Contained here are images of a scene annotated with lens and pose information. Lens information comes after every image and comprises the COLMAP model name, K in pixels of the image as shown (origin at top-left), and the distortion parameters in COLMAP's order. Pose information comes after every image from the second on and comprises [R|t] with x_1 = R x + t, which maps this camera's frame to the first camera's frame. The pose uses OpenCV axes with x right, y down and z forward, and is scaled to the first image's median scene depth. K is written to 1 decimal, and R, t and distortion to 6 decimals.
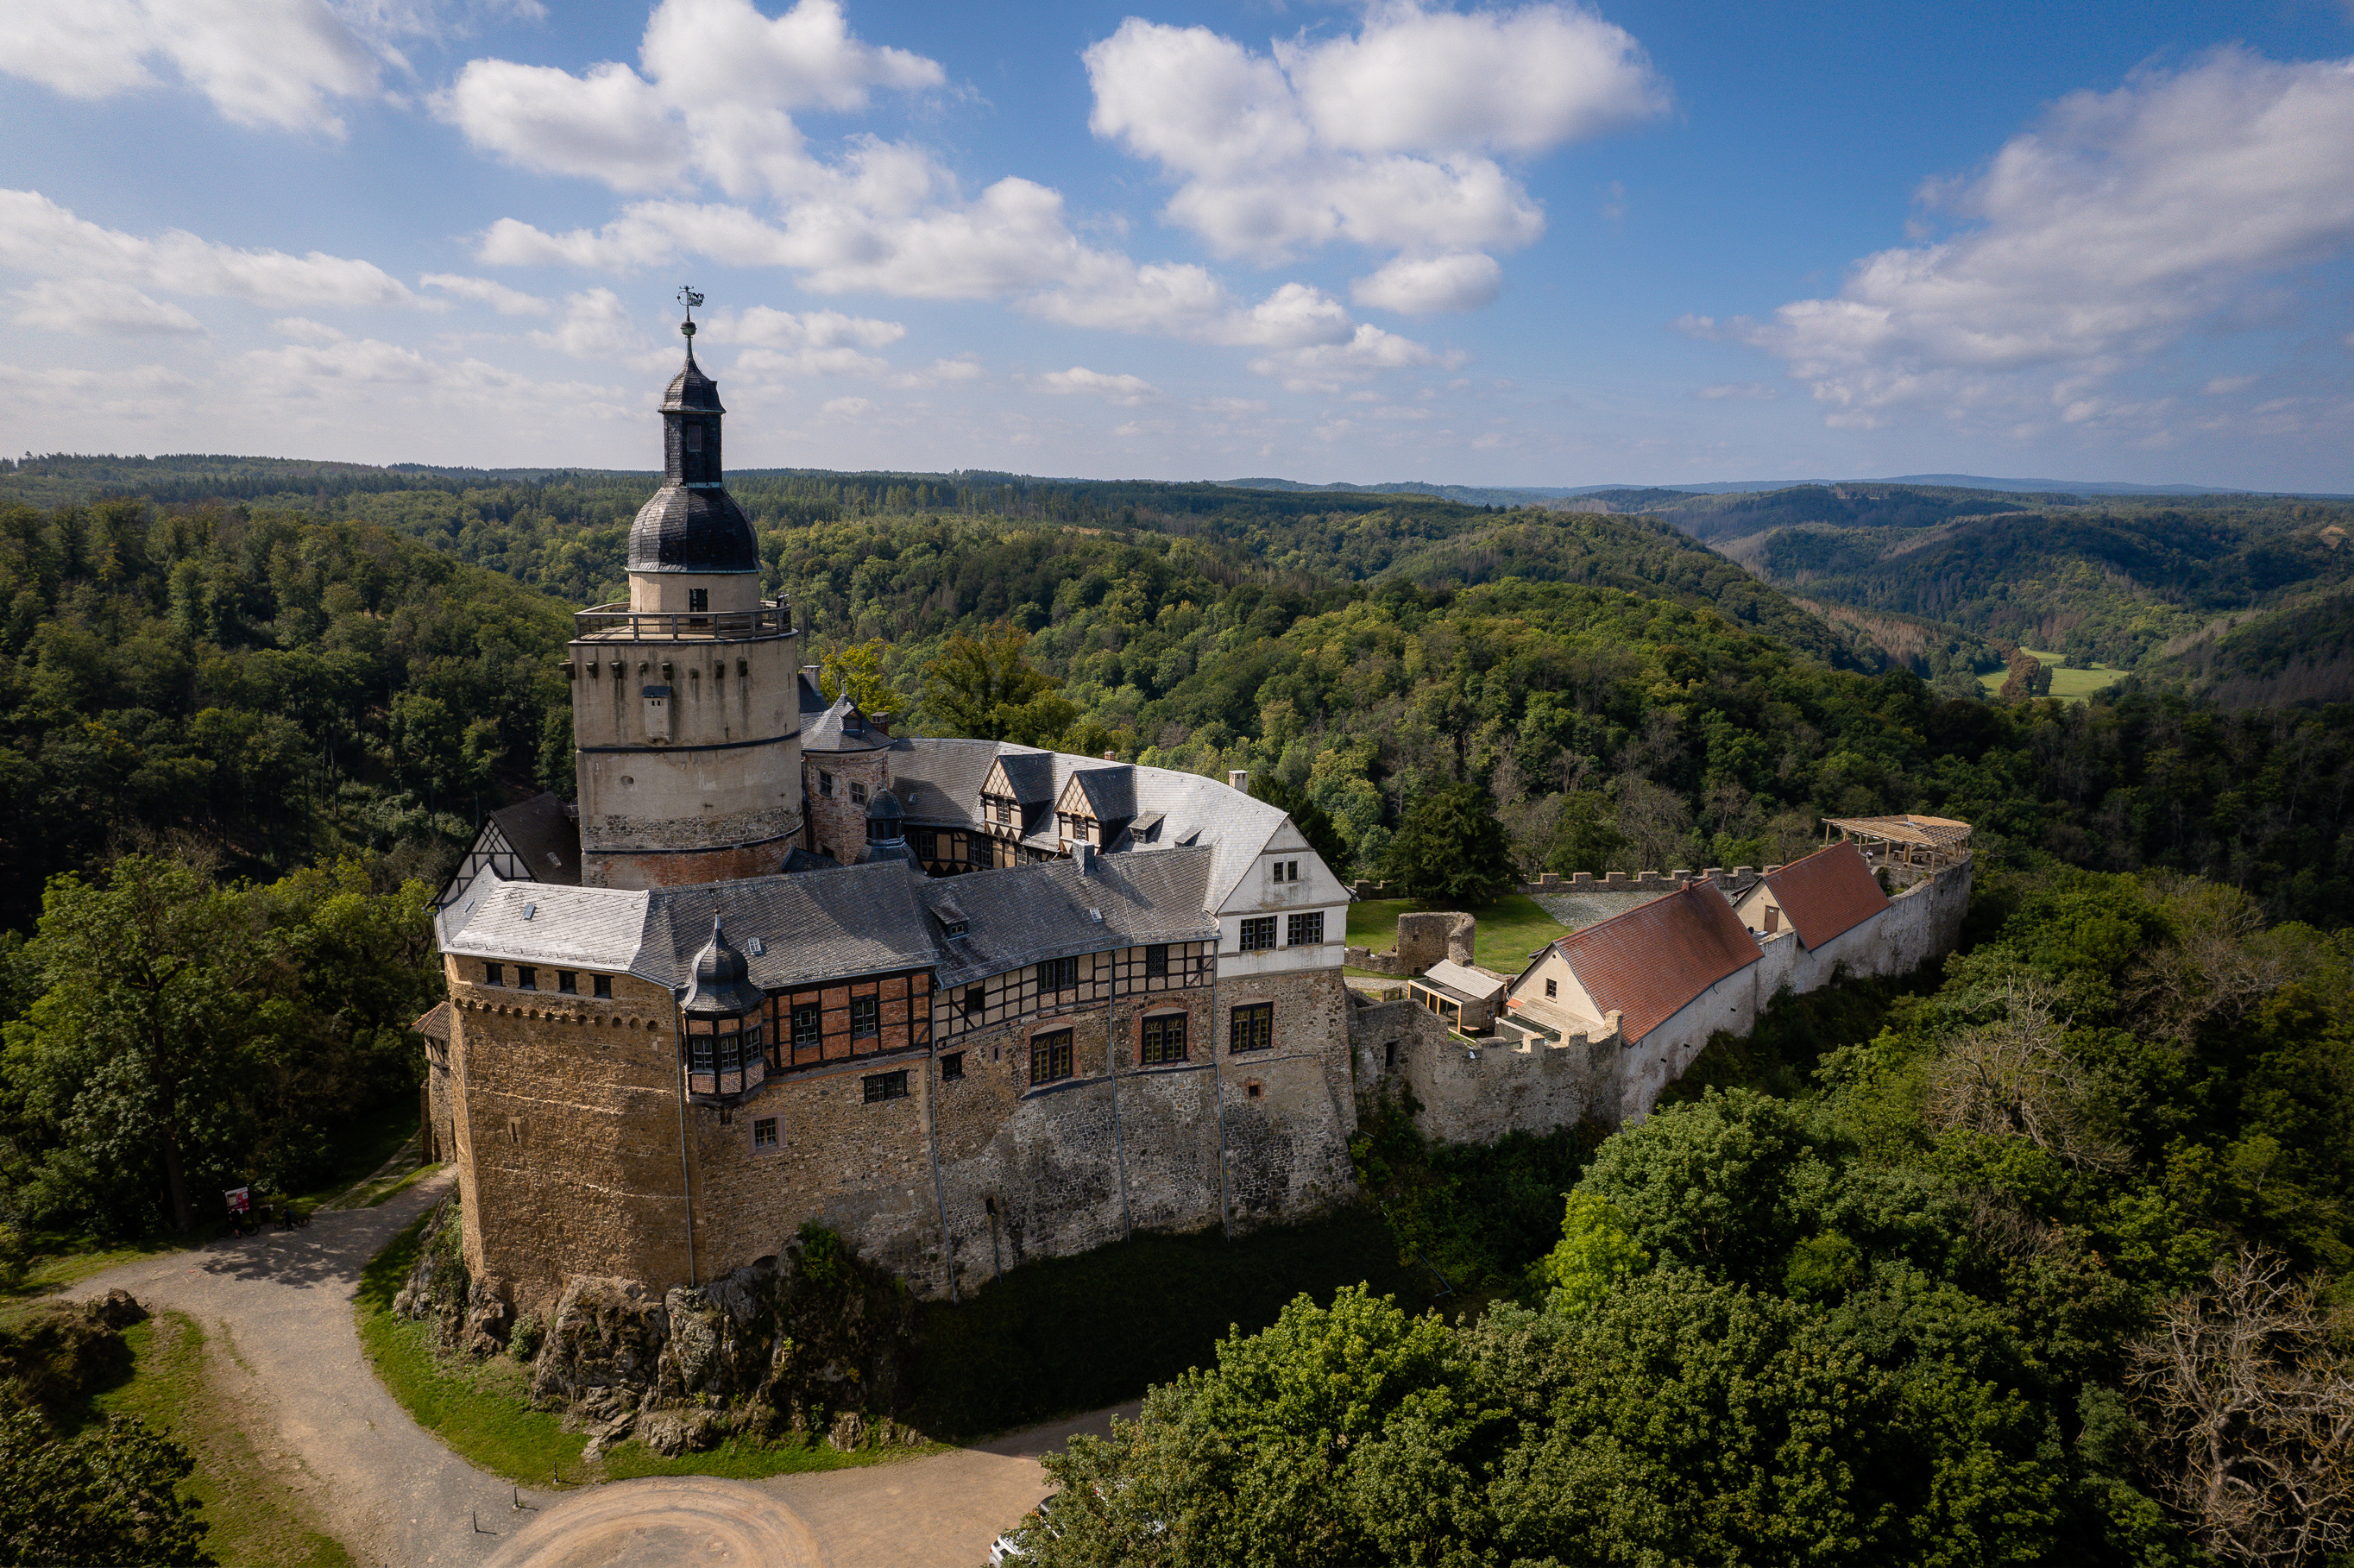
lens RADIAL K [[1509.0, 0, 1177.0], [0, 1509.0, 784.0], [0, 0, 1]] dist [-0.072292, 0.066152]
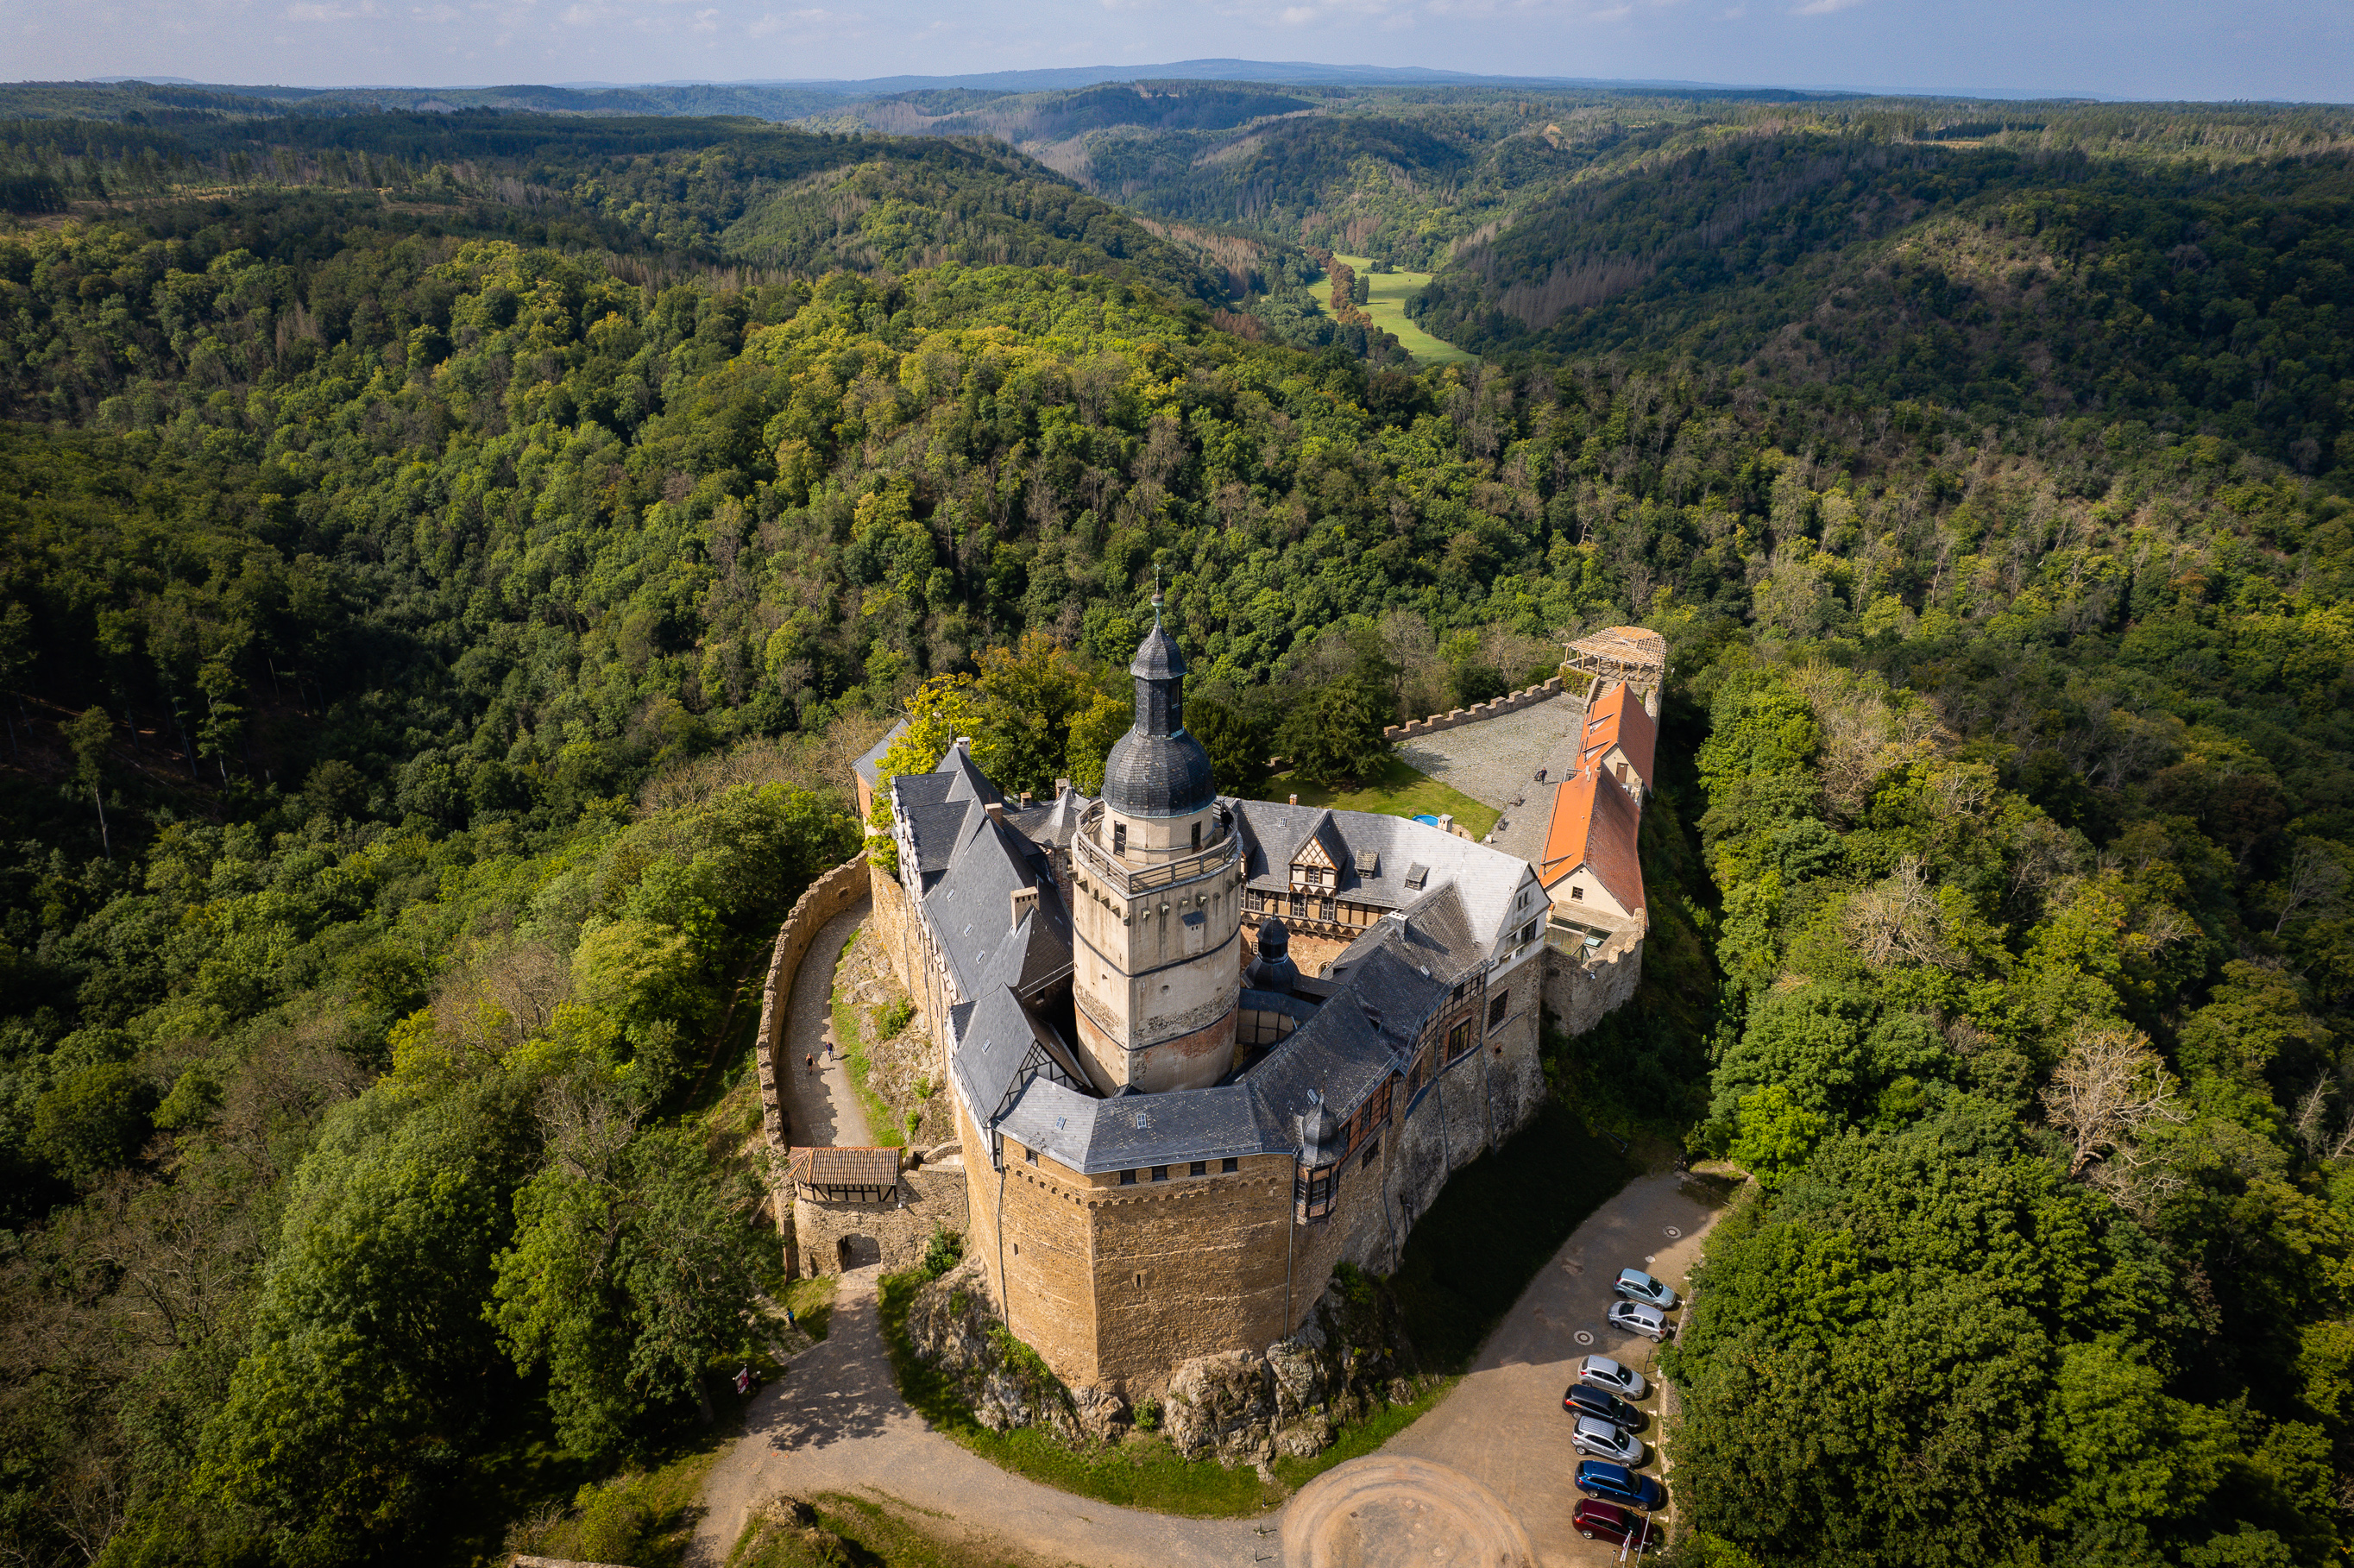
lens RADIAL K [[1509.0, 0, 1177.0], [0, 1509.0, 784.0], [0, 0, 1]] dist [-0.072292, 0.066152]
pose [[0.902221, -0.193493, 0.385433, -0.133553], [0.092798, 0.959869, 0.264649, -0.080751], [-0.421173, -0.203005, 0.883970, -0.006778]]
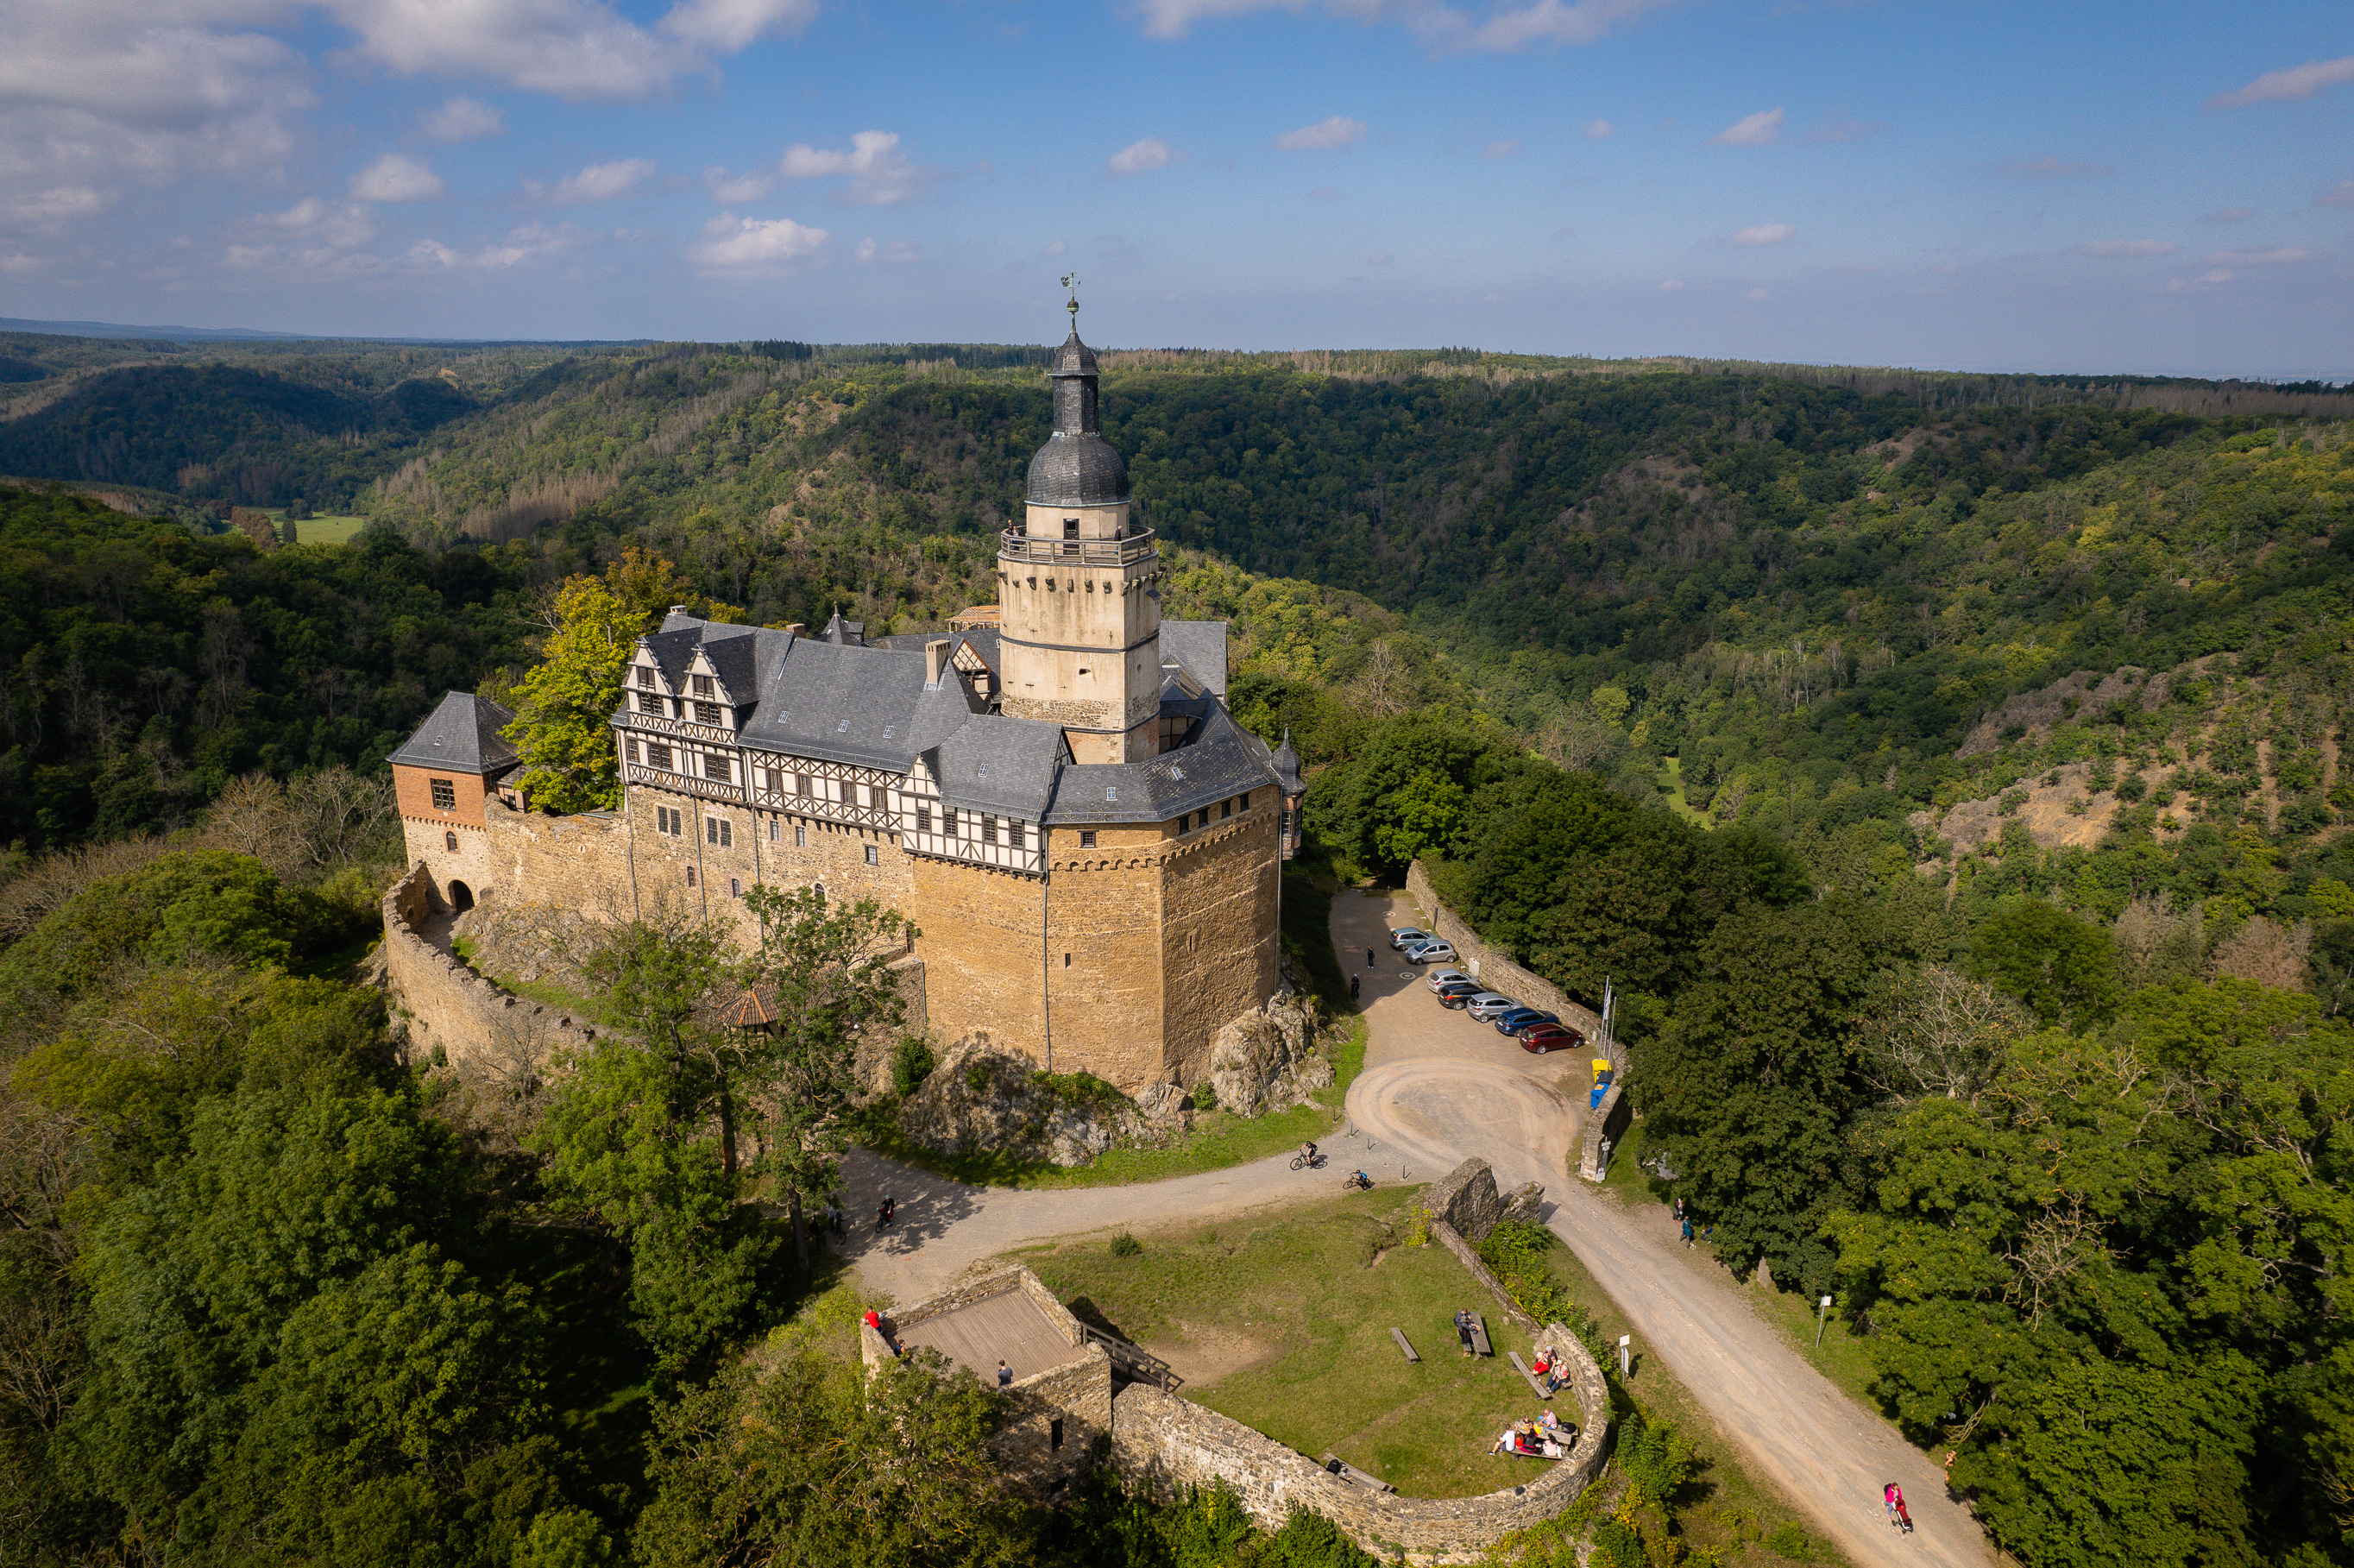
lens RADIAL K [[1509.0, 0, 1177.0], [0, 1509.0, 784.0], [0, 0, 1]] dist [-0.072292, 0.066152]
pose [[0.421318, -0.265831, 0.867079, -0.253403], [0.178151, 0.961708, 0.208278, -0.028670], [-0.889243, 0.066720, 0.452543, 0.065887]]
